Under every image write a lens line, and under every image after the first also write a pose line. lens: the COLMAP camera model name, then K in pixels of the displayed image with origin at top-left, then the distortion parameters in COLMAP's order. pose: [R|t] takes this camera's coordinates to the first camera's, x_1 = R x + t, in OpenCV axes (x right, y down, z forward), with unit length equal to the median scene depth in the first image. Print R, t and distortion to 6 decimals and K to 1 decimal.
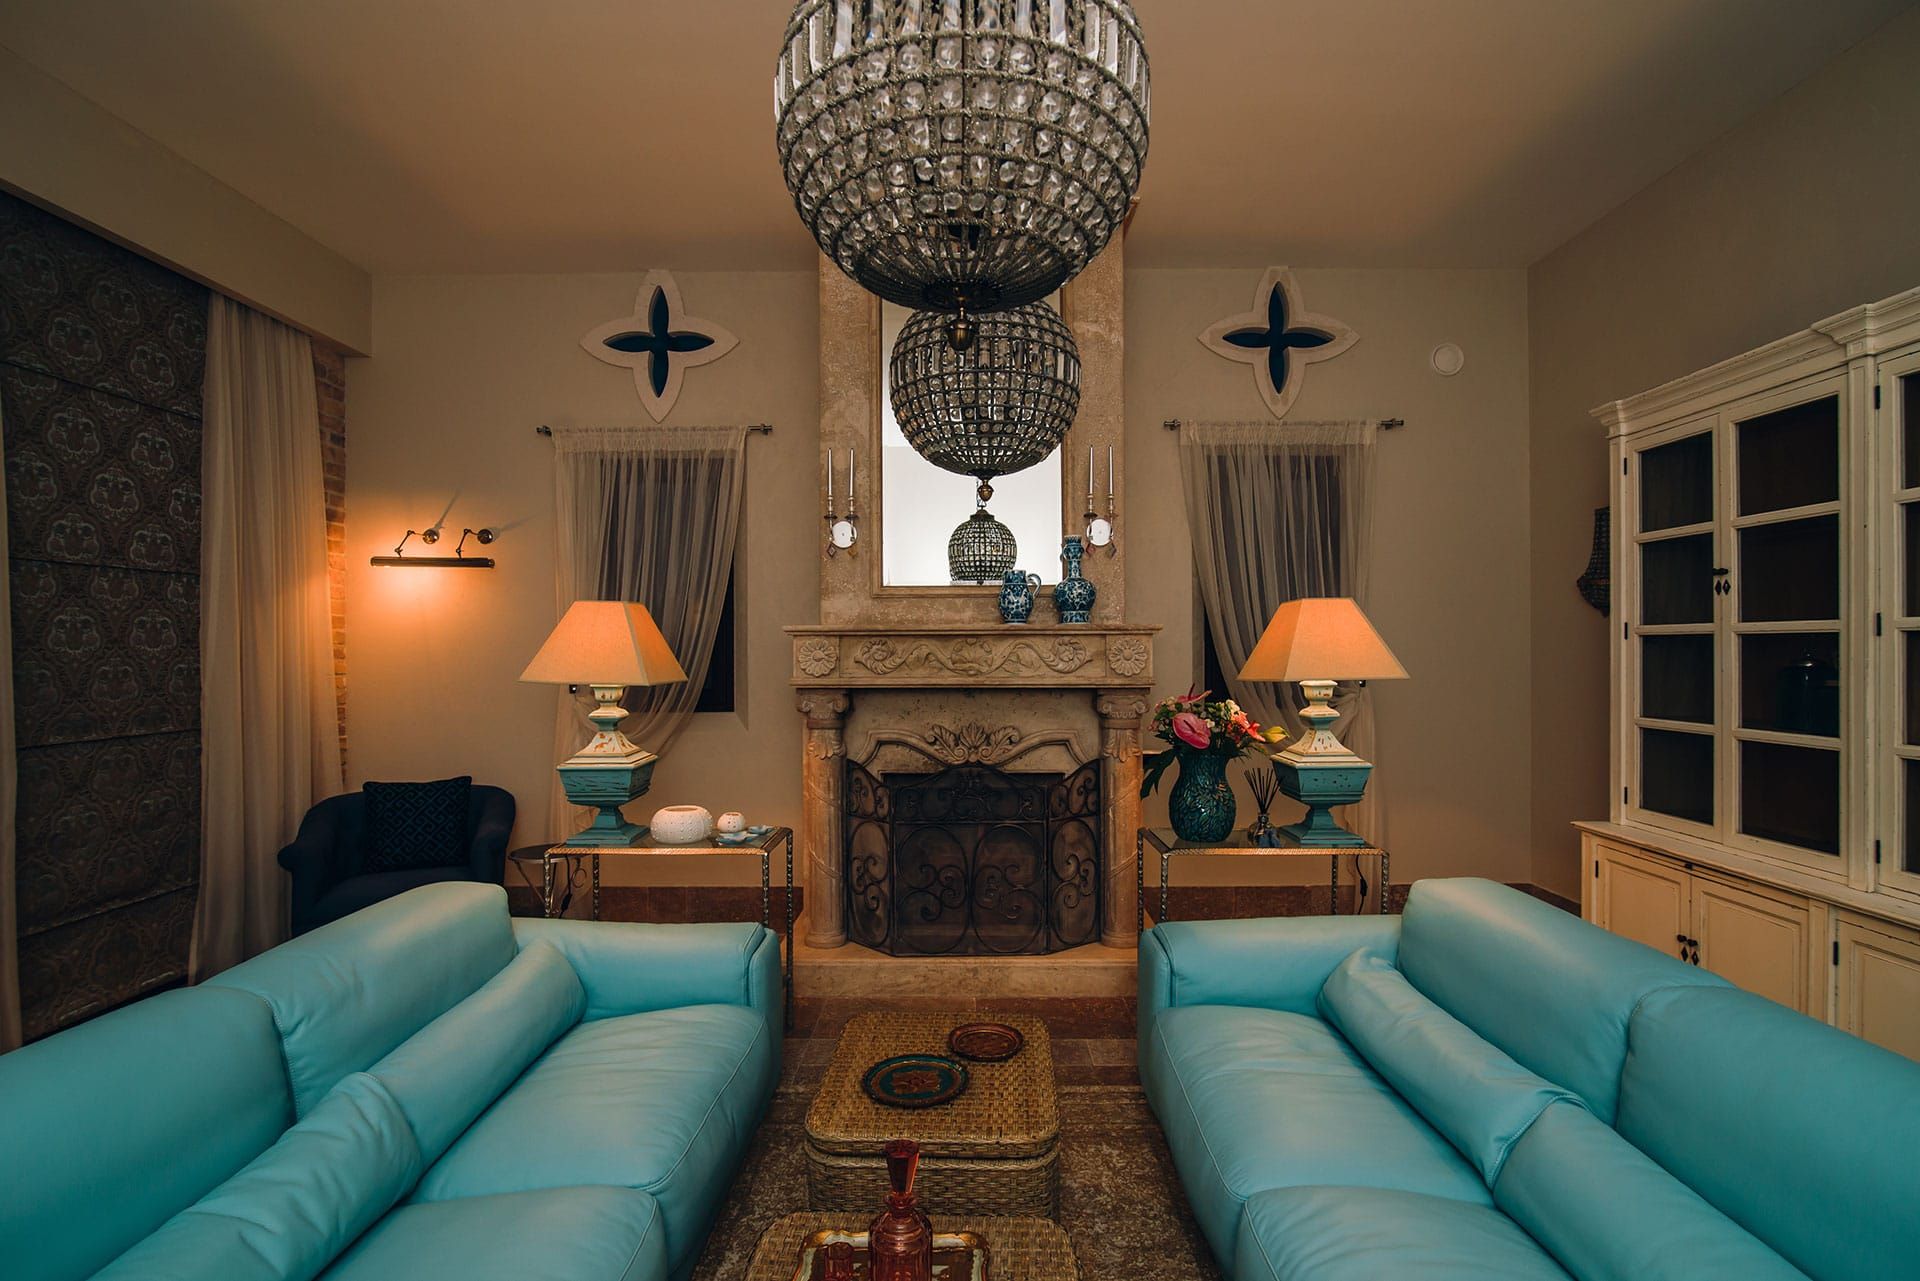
lens RADIAL K [[905.1, 0, 960.8], [0, 905.1, 652.9], [0, 0, 1]] dist [-0.015754, 0.000086]
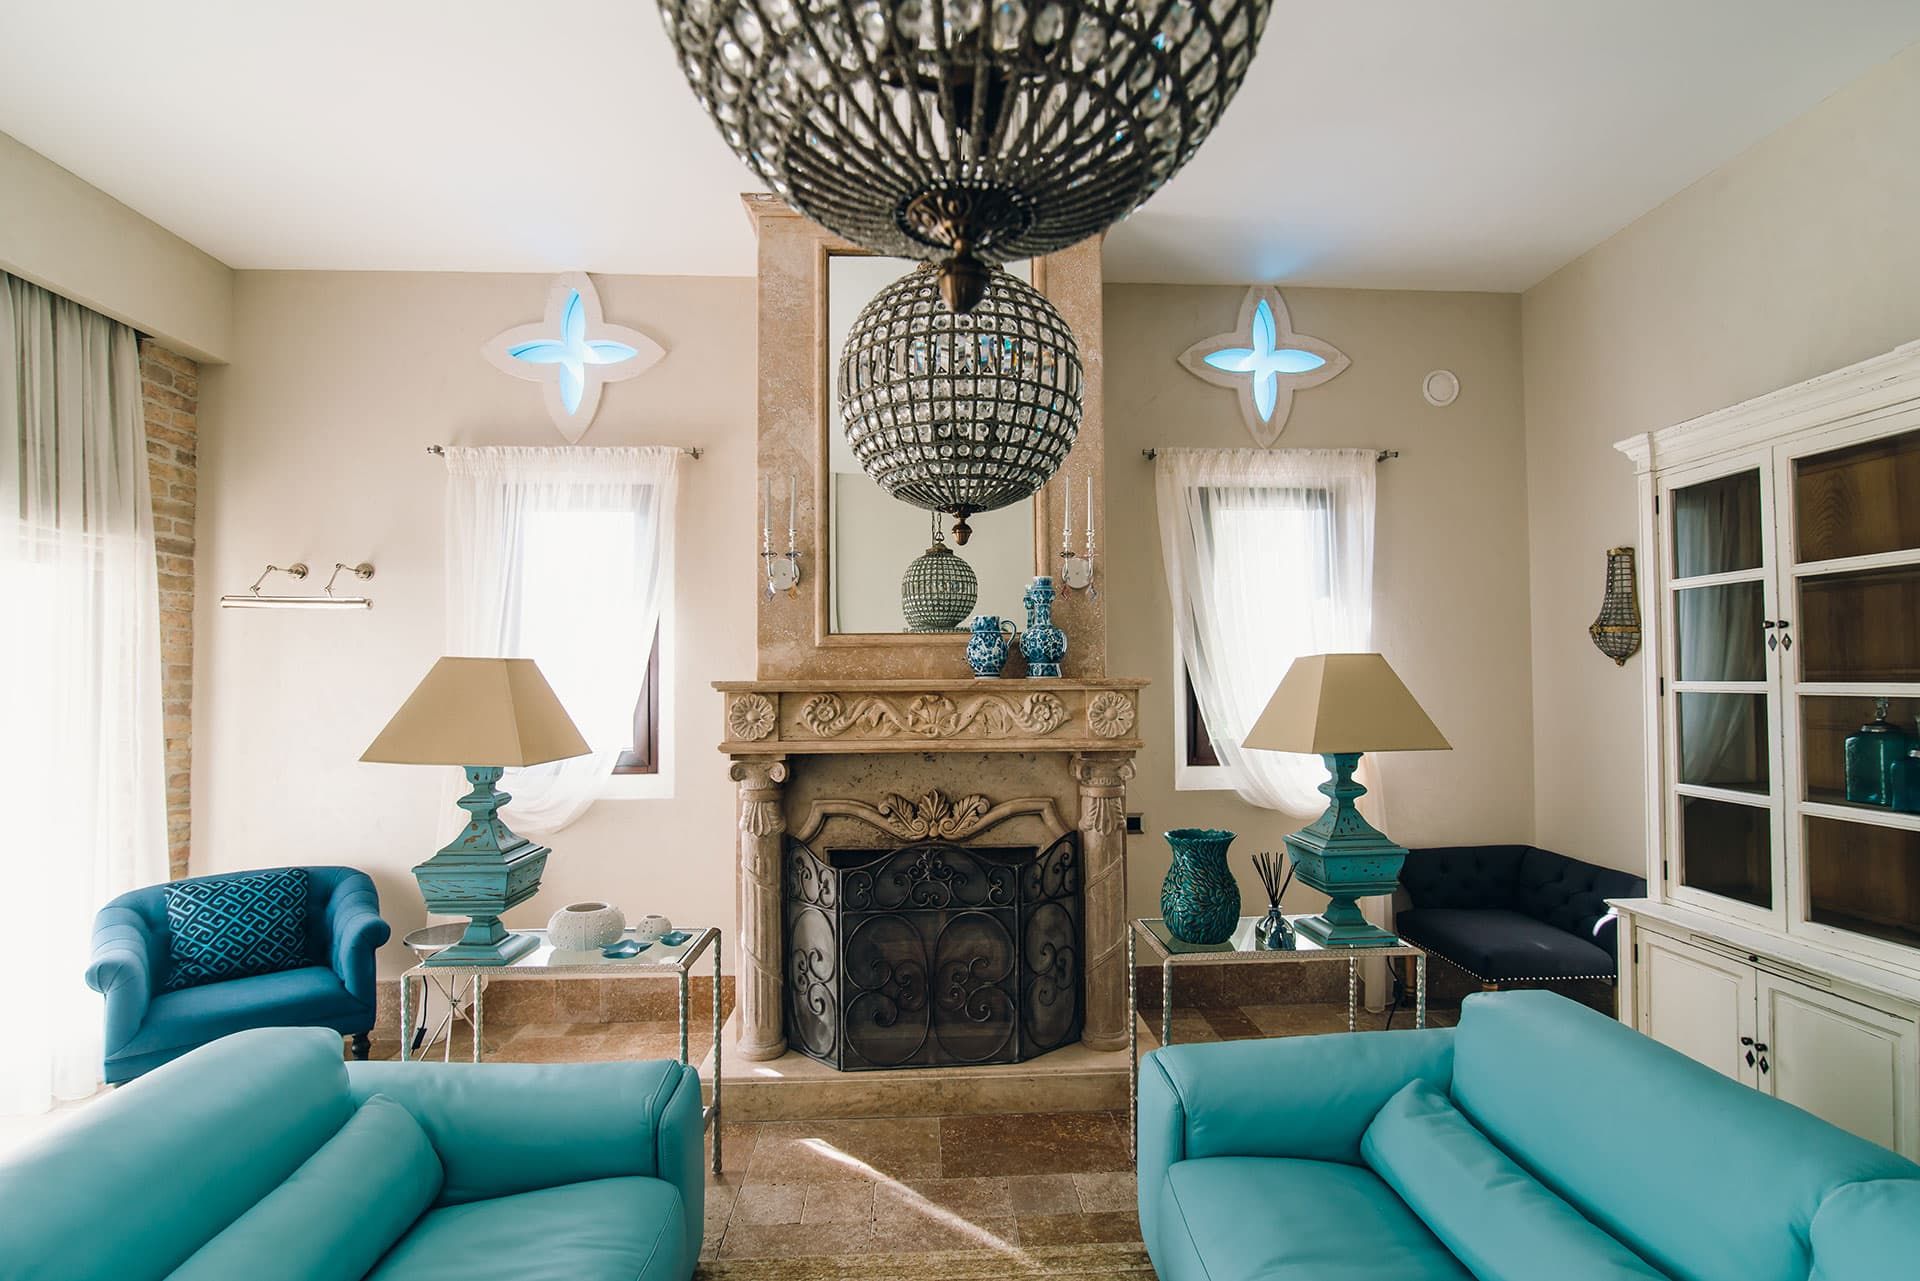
lens RADIAL K [[895.4, 0, 963.8], [0, 895.4, 656.8], [0, 0, 1]] dist [-0.014667, 0.000205]
pose [[0.998008, -0.000354, 0.063083, -0.012404], [0.001953, 0.999678, -0.025289, -0.031636], [-0.063054, 0.025362, 0.997688, 0.143568]]
